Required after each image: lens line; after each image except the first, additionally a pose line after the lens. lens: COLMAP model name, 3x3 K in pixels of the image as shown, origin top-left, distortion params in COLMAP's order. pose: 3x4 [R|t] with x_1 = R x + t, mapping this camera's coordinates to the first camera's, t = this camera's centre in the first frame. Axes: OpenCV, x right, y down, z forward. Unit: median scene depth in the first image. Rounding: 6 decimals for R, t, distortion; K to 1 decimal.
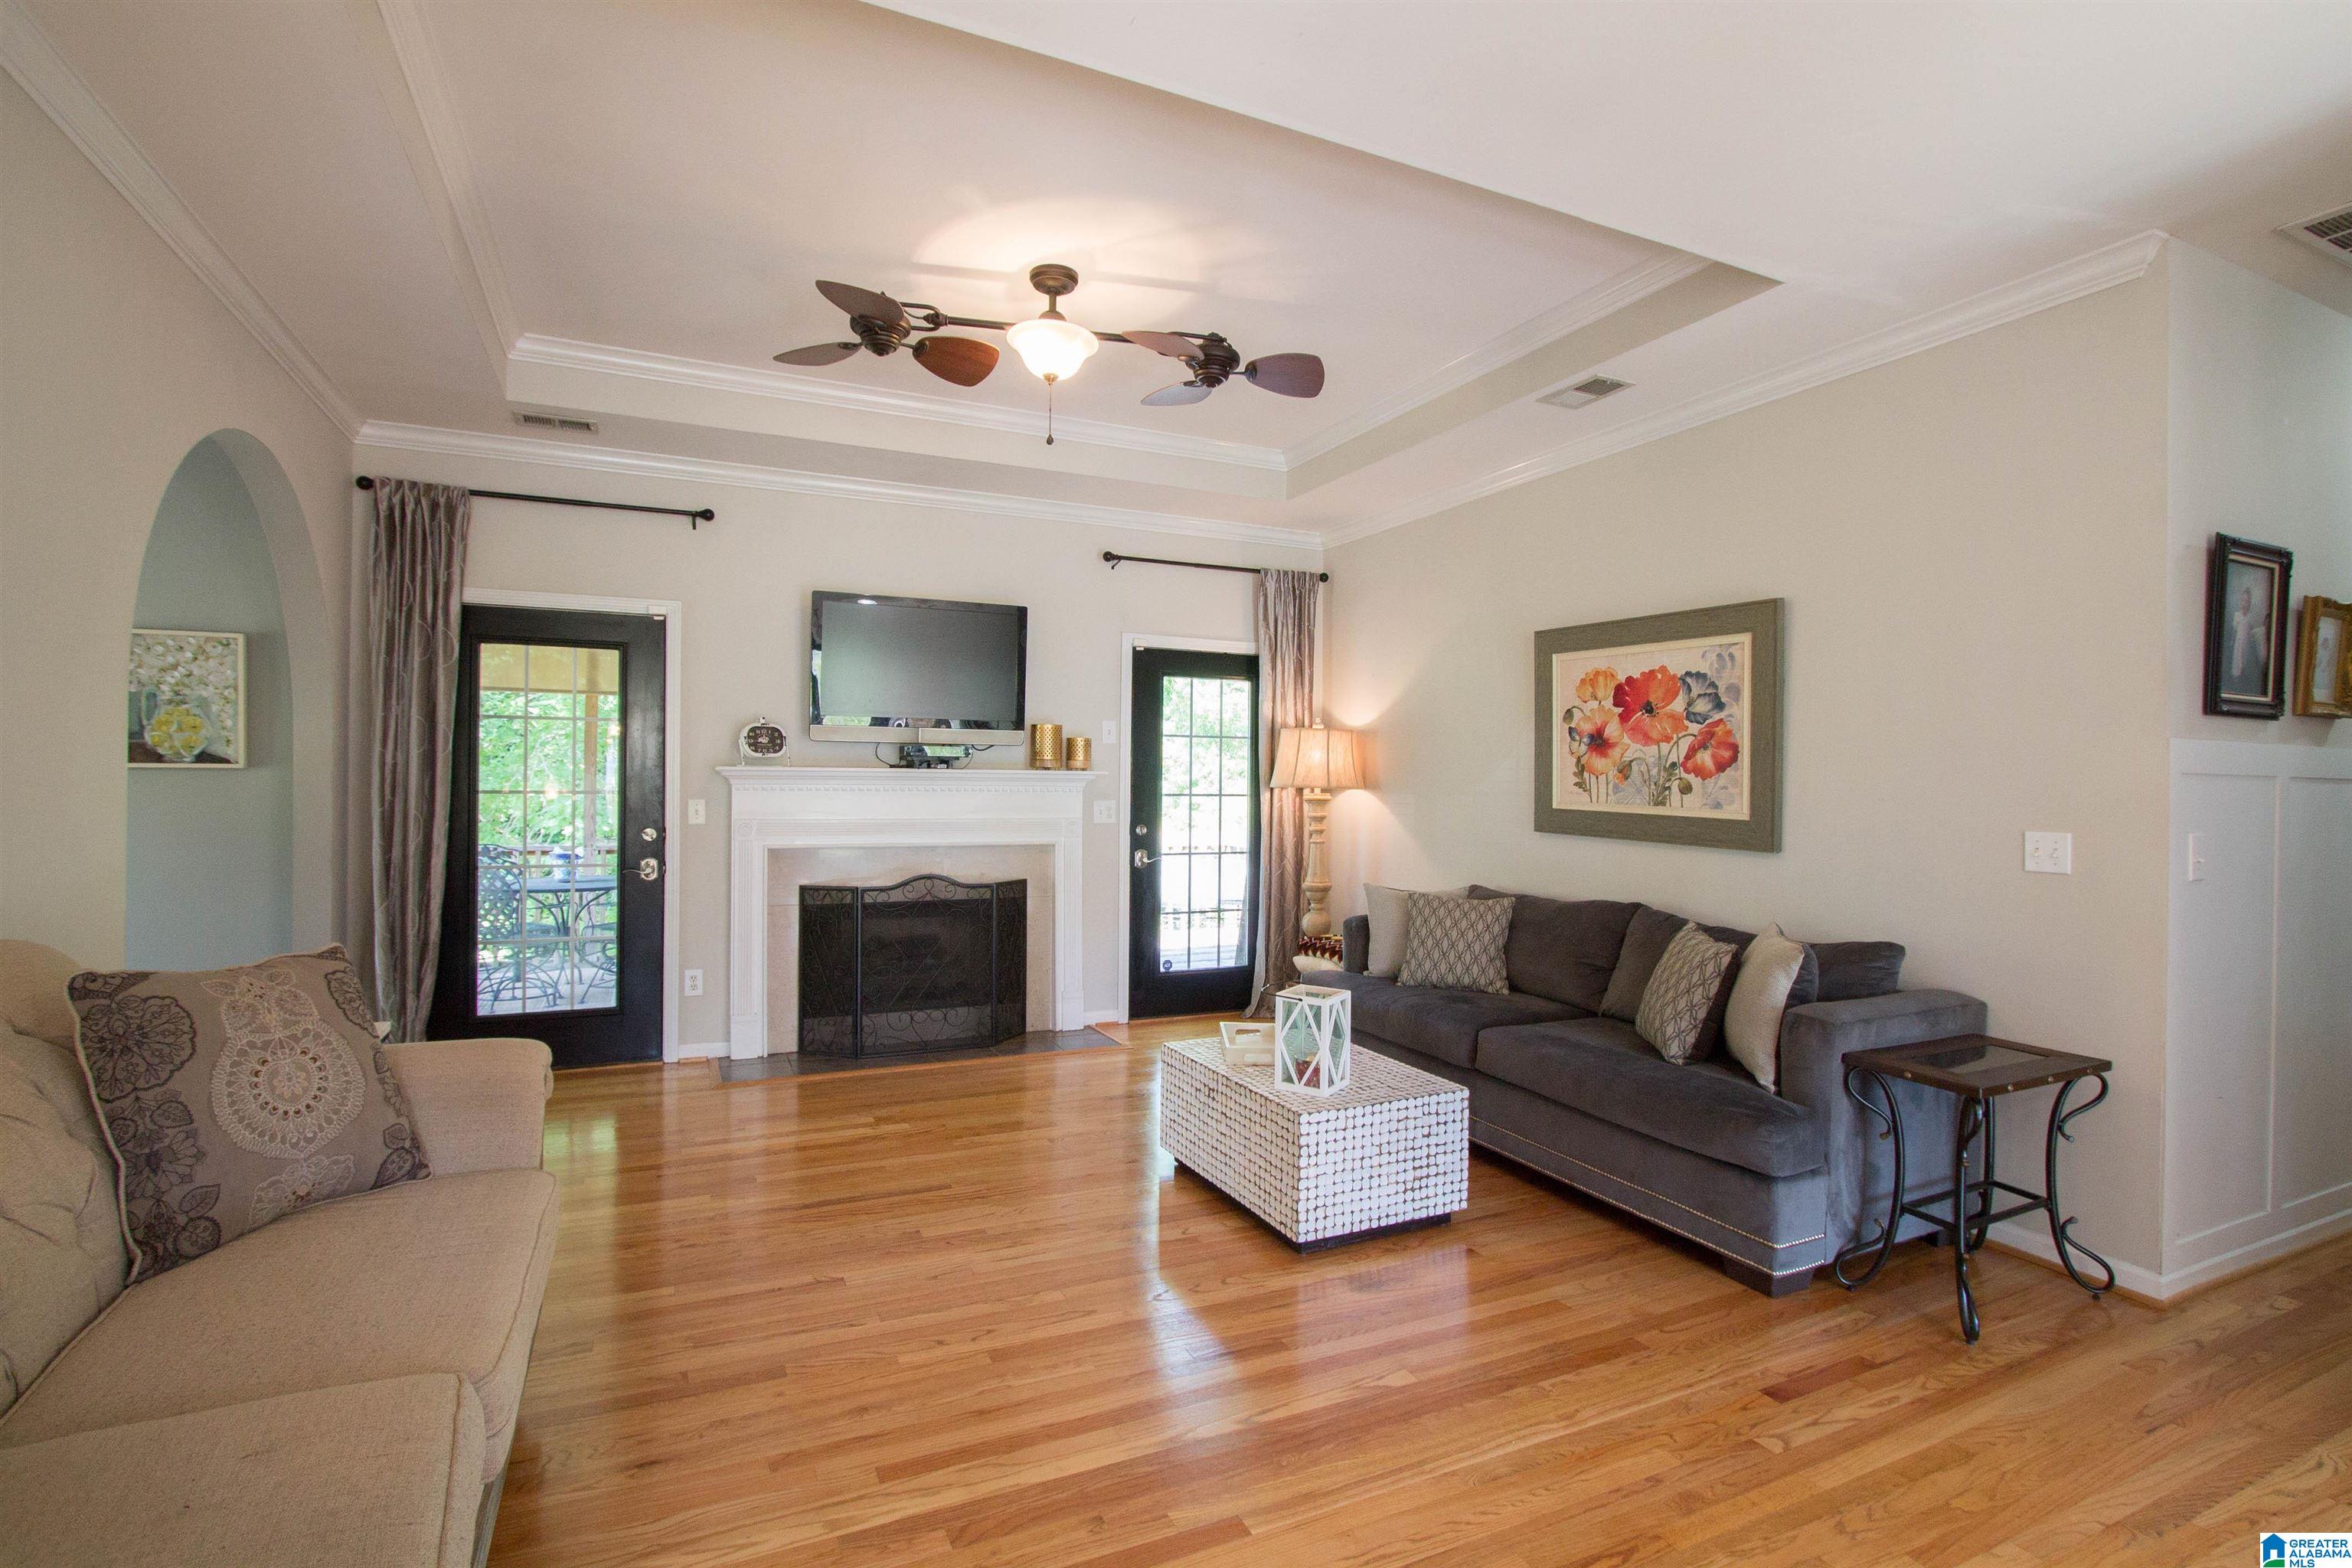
lens RADIAL K [[1114.0, 0, 1187.3], [0, 1114.0, 785.3], [0, 0, 1]] dist [-0.023696, 0.007612]
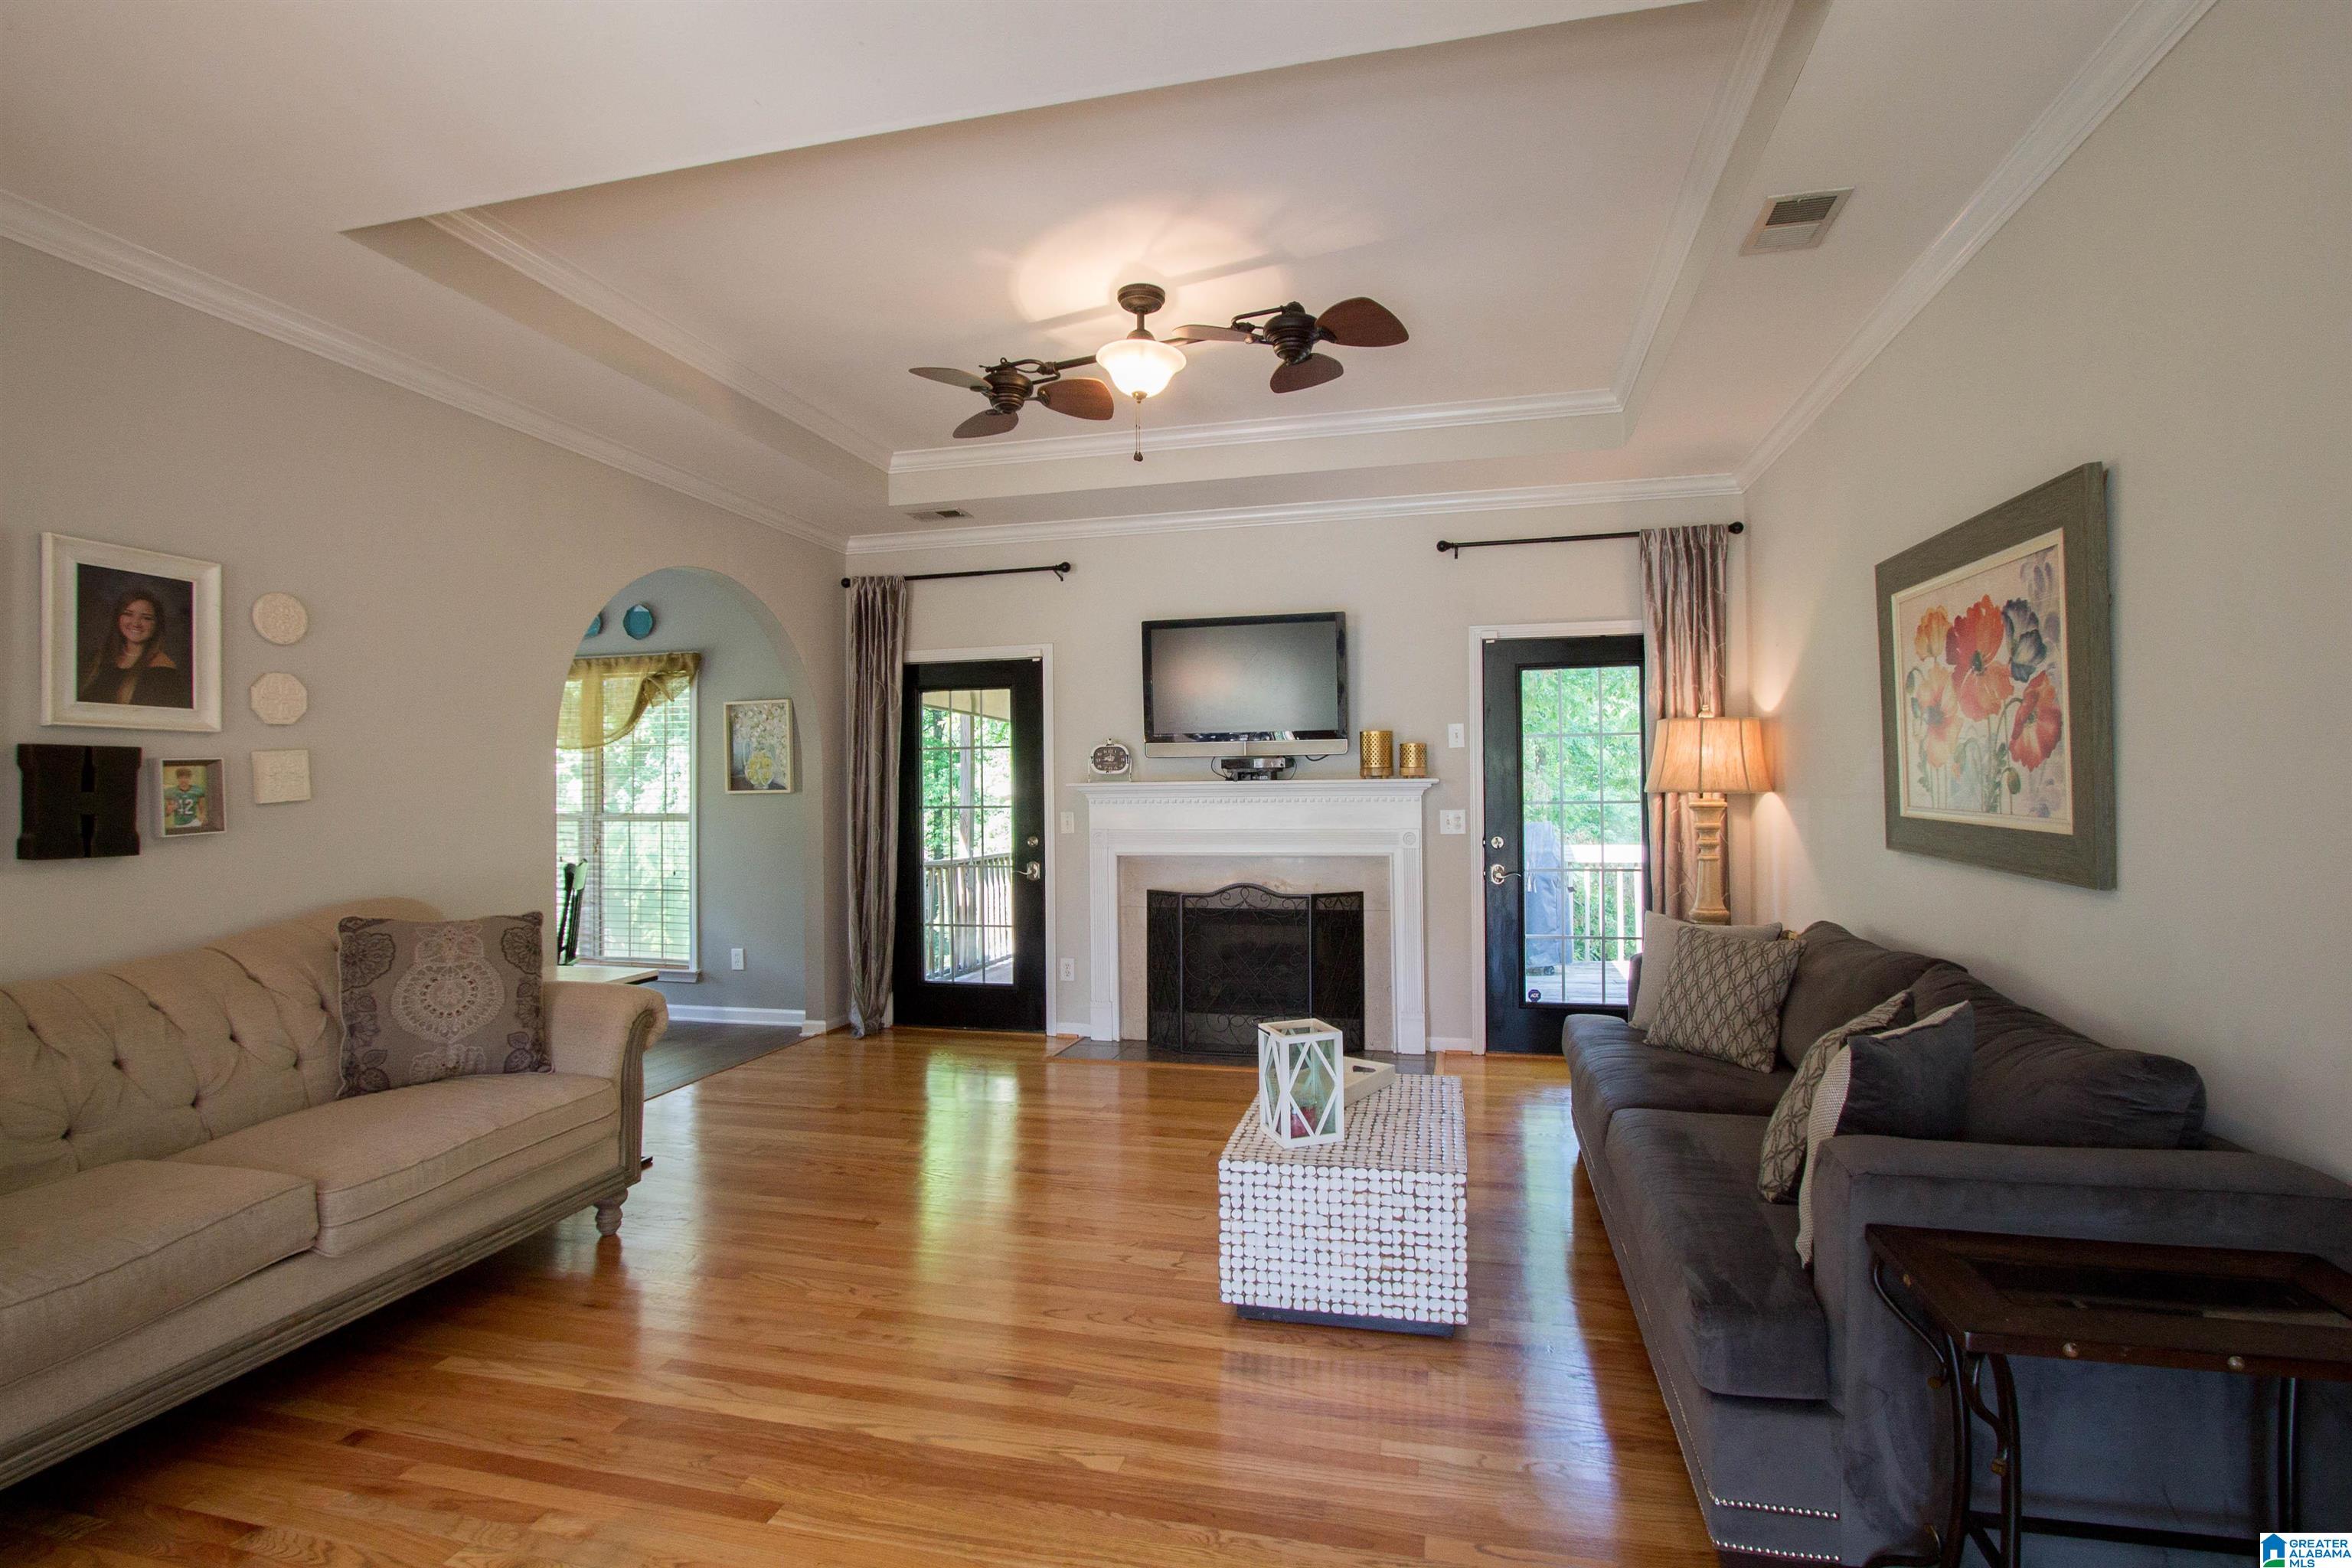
lens RADIAL K [[1114.0, 0, 1187.3], [0, 1114.0, 785.3], [0, 0, 1]] dist [-0.023696, 0.007612]
pose [[0.775810, -0.022113, -0.630579, 0.475510], [0.016198, 0.999754, -0.015130, 0.005263], [0.630759, 0.001524, 0.775977, 0.207811]]
